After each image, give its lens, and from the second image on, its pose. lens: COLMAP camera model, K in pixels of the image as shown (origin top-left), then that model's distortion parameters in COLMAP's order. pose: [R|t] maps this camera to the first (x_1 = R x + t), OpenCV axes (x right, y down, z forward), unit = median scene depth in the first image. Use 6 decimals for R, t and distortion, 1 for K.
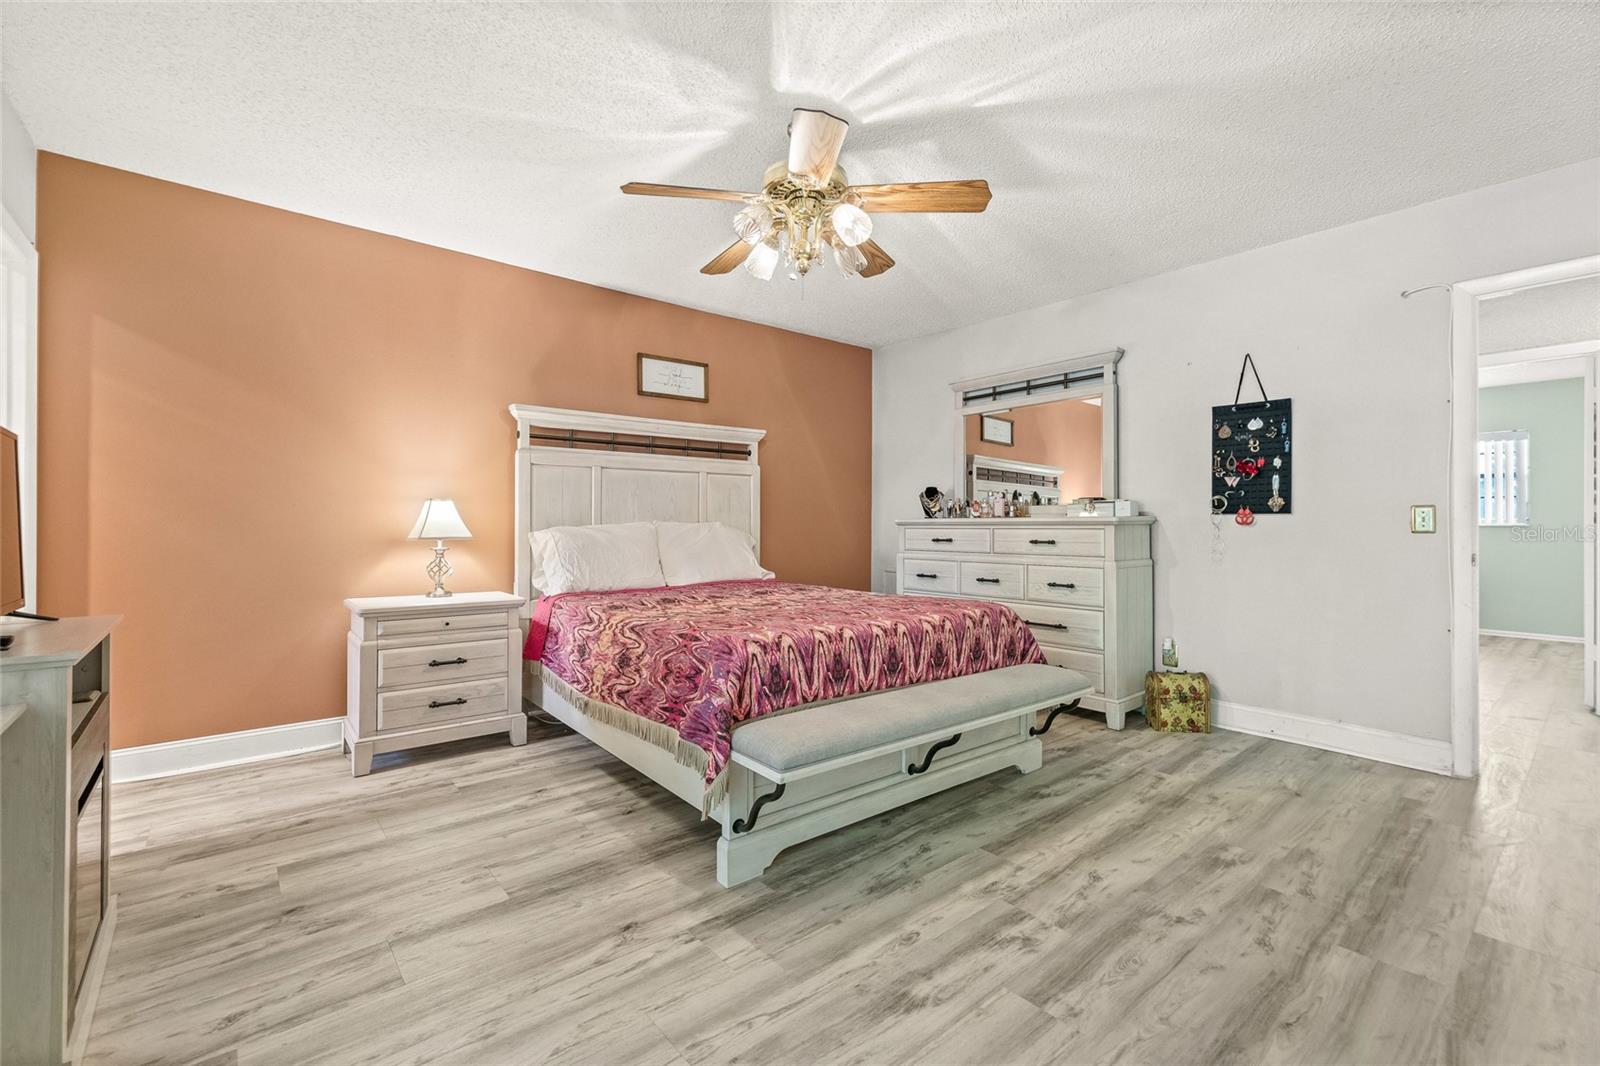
lens RADIAL K [[678.0, 0, 793.9], [0, 678.0, 525.6], [0, 0, 1]] dist [0.000817, 0.000133]
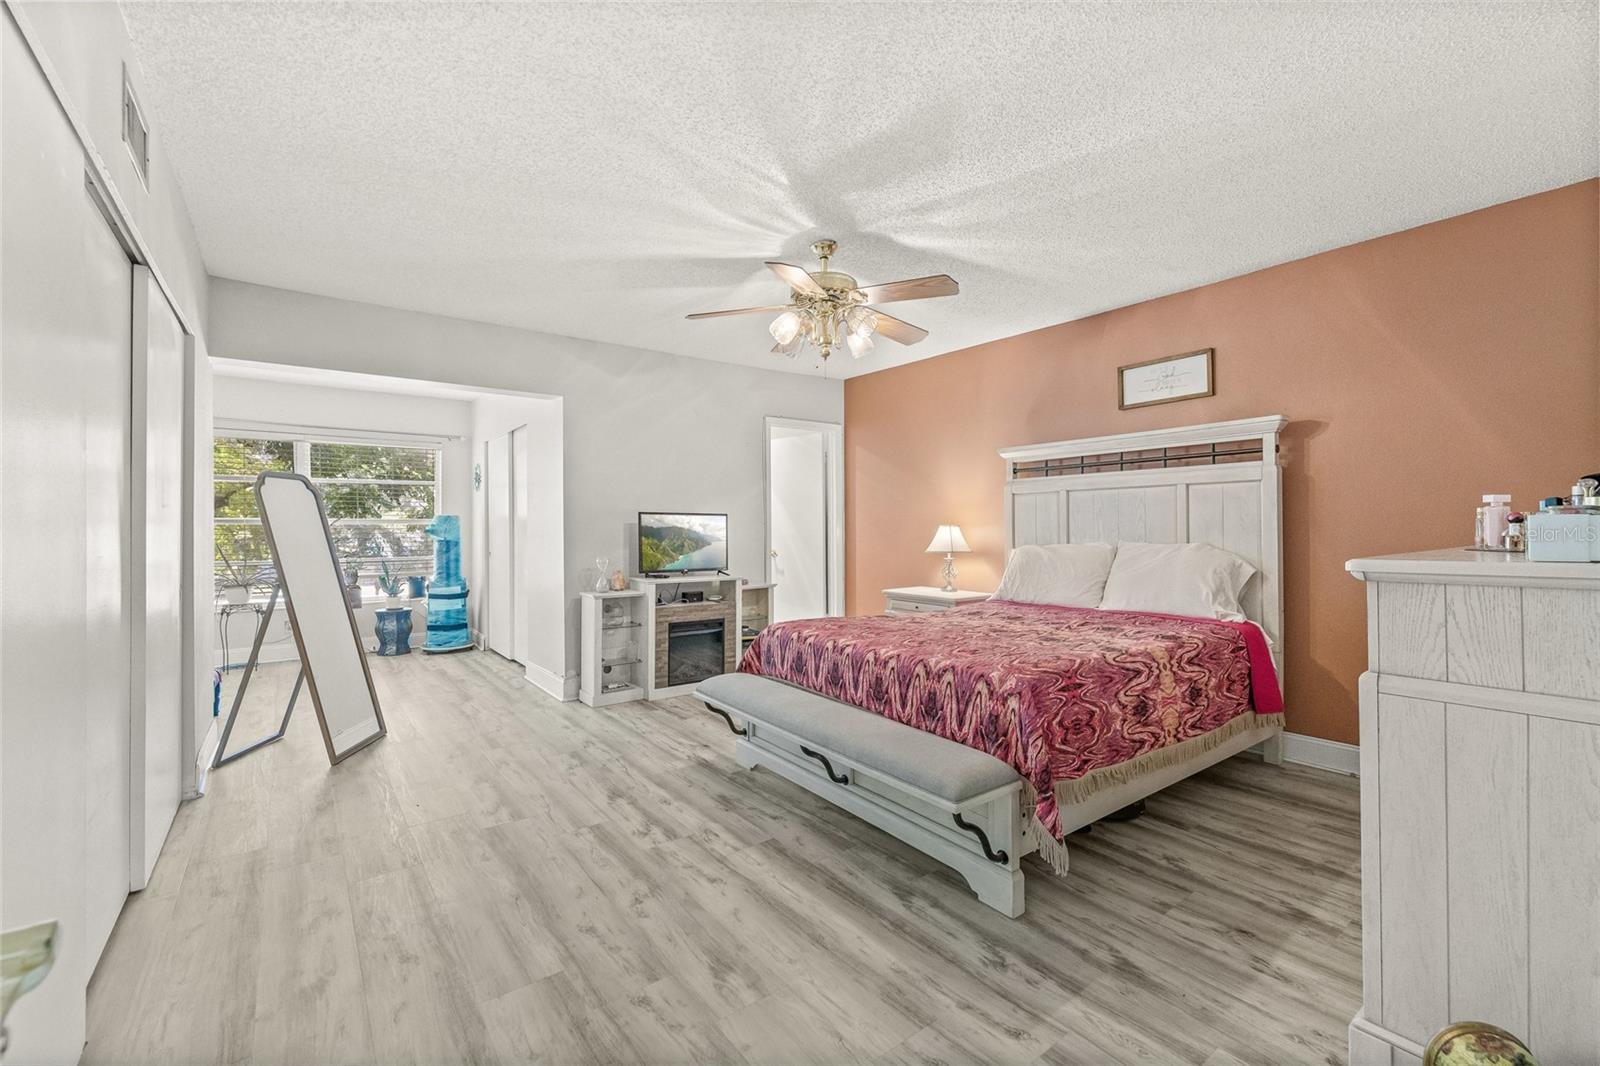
lens RADIAL K [[666.5, 0, 792.8], [0, 666.5, 526.9], [0, 0, 1]] dist [0.000037, 0.000031]
pose [[-0.045909, 0.000077, -0.998946, 1.169248], [0.005041, 0.999987, -0.000155, -0.045338], [0.998933, -0.005043, -0.045909, 0.904232]]
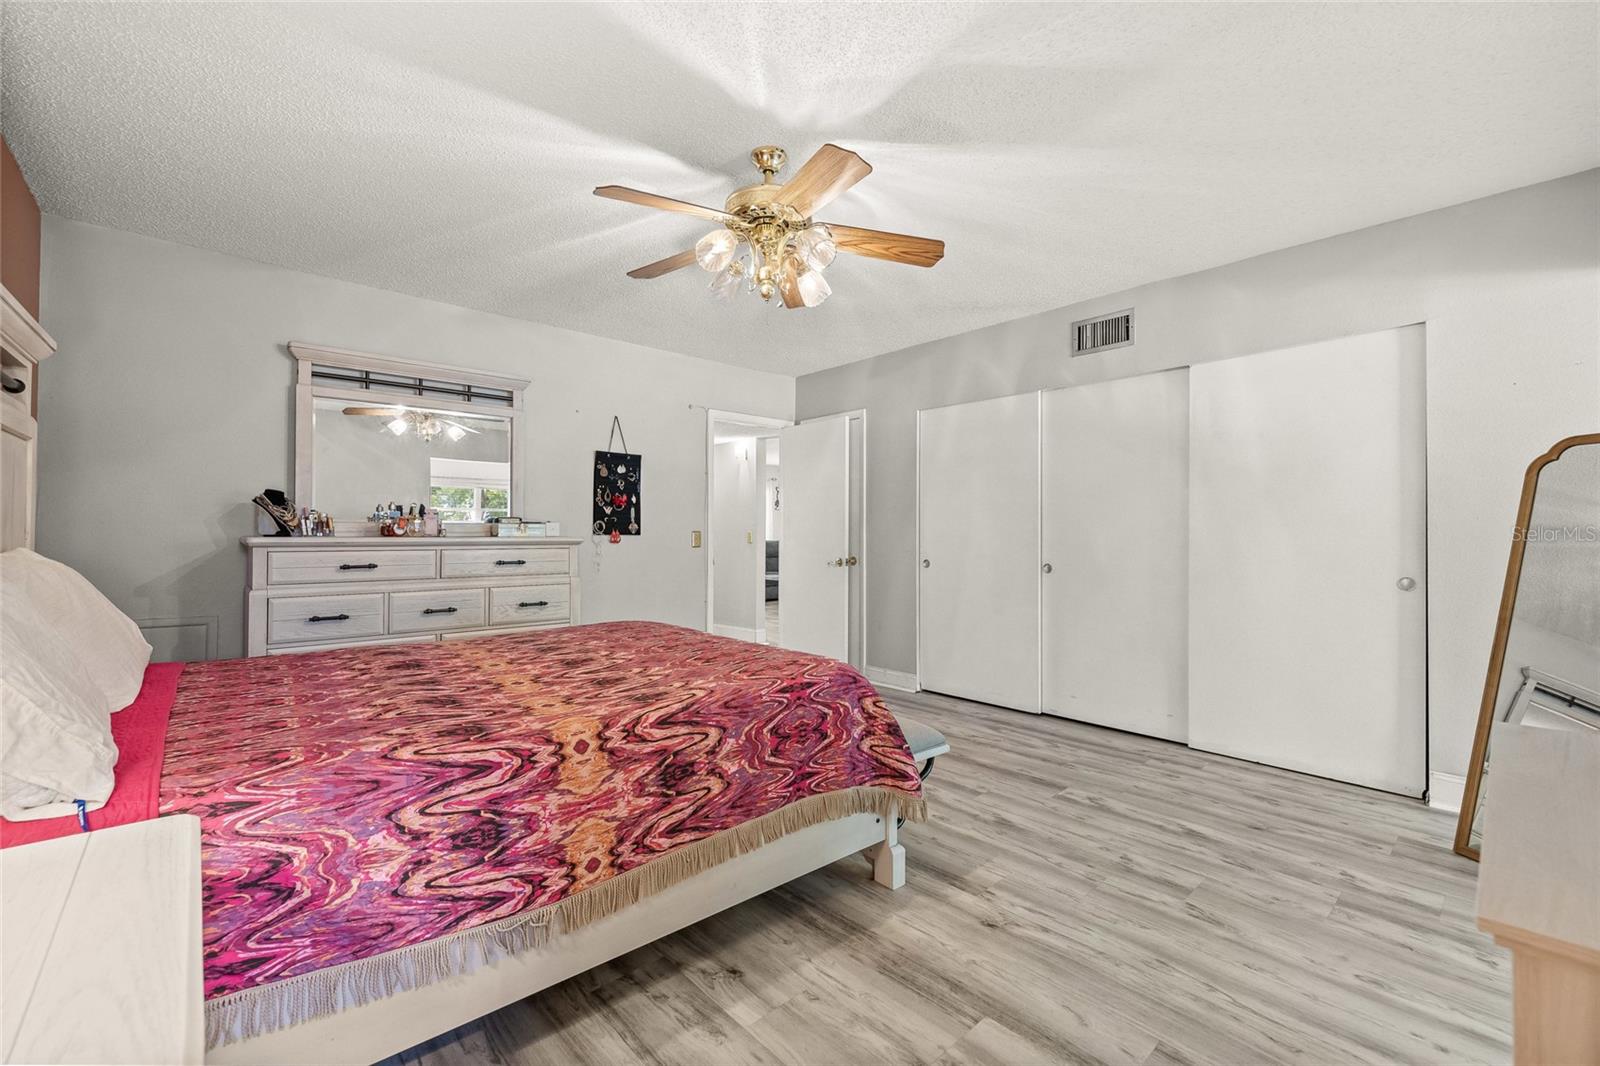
lens RADIAL K [[670.0, 0, 796.7], [0, 670.0, 528.8], [0, 0, 1]] dist [0.000139, 0.000178]
pose [[-0.041621, 0.008168, 0.999100, -0.878369], [-0.004008, 0.999957, -0.008342, -0.025548], [-0.999125, -0.004352, -0.041586, 0.906004]]
